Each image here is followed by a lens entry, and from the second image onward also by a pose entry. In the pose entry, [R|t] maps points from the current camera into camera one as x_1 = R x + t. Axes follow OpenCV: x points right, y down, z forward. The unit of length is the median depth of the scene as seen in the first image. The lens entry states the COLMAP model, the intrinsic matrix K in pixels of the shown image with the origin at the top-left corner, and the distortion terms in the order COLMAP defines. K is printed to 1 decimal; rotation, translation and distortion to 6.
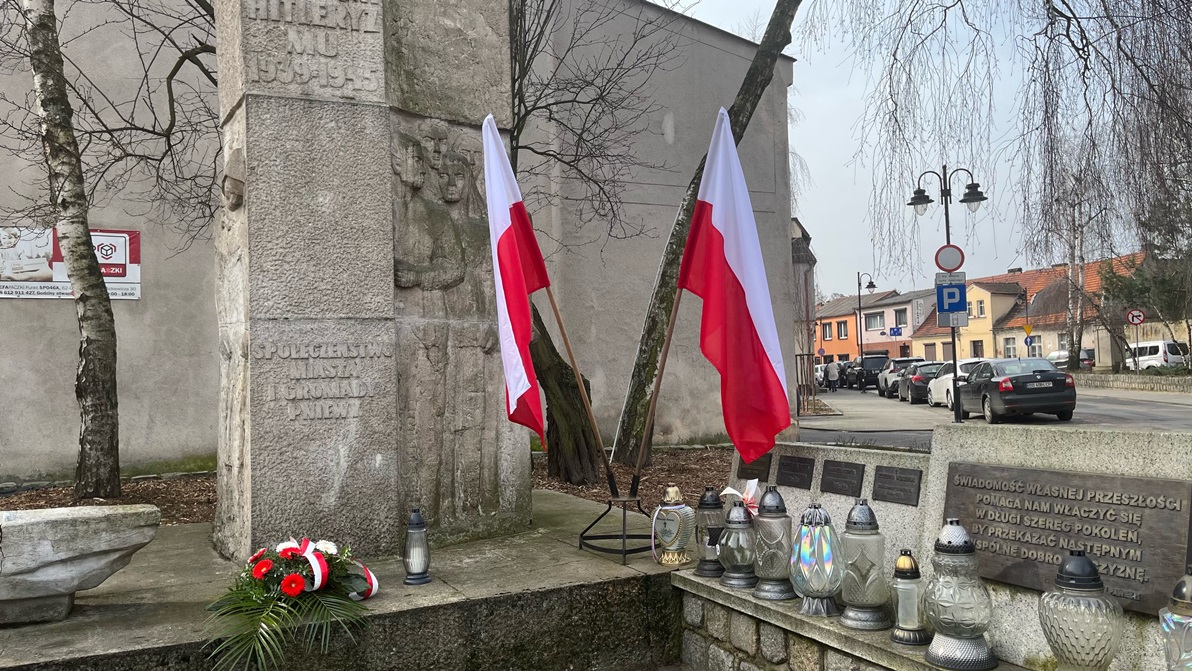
lens RADIAL K [[888.7, 0, 597.2], [0, 888.7, 340.1], [0, 0, 1]] dist [0.053421, -0.071824]
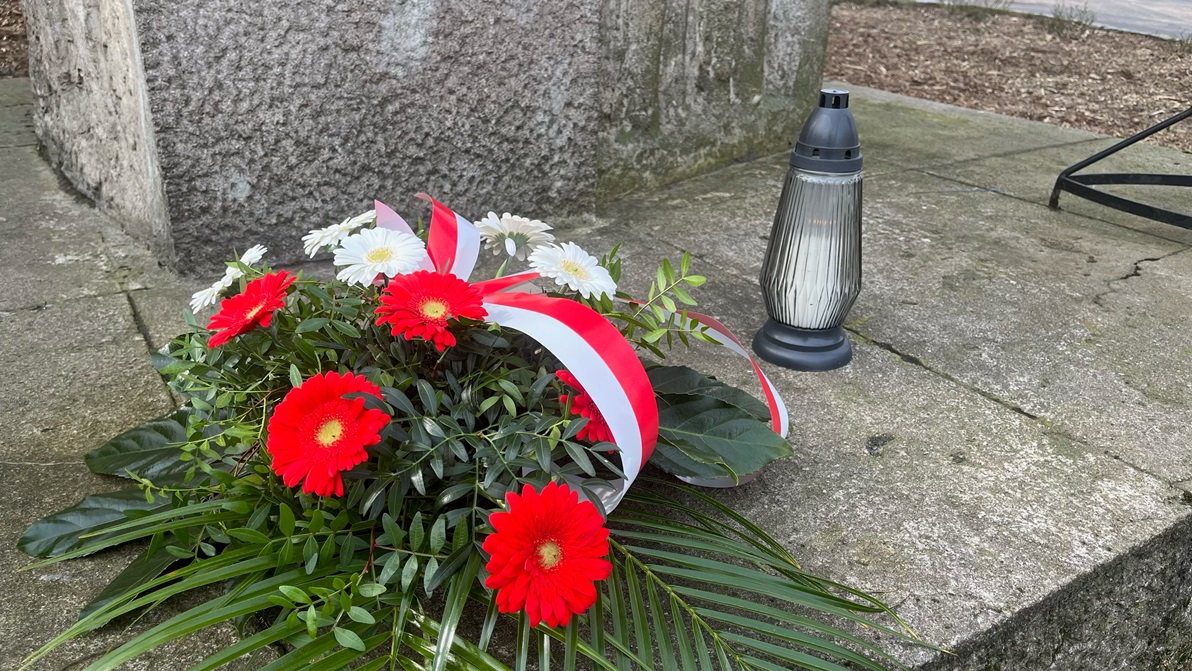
lens RADIAL K [[903.1, 0, 588.1], [0, 903.1, 336.3], [0, 0, 1]] dist [0.061536, -0.065474]
pose [[0.993265, 0.015837, 0.114780, -0.254750], [-0.065835, 0.892310, 0.446596, 0.119104], [-0.095346, -0.451145, 0.887343, 0.633075]]
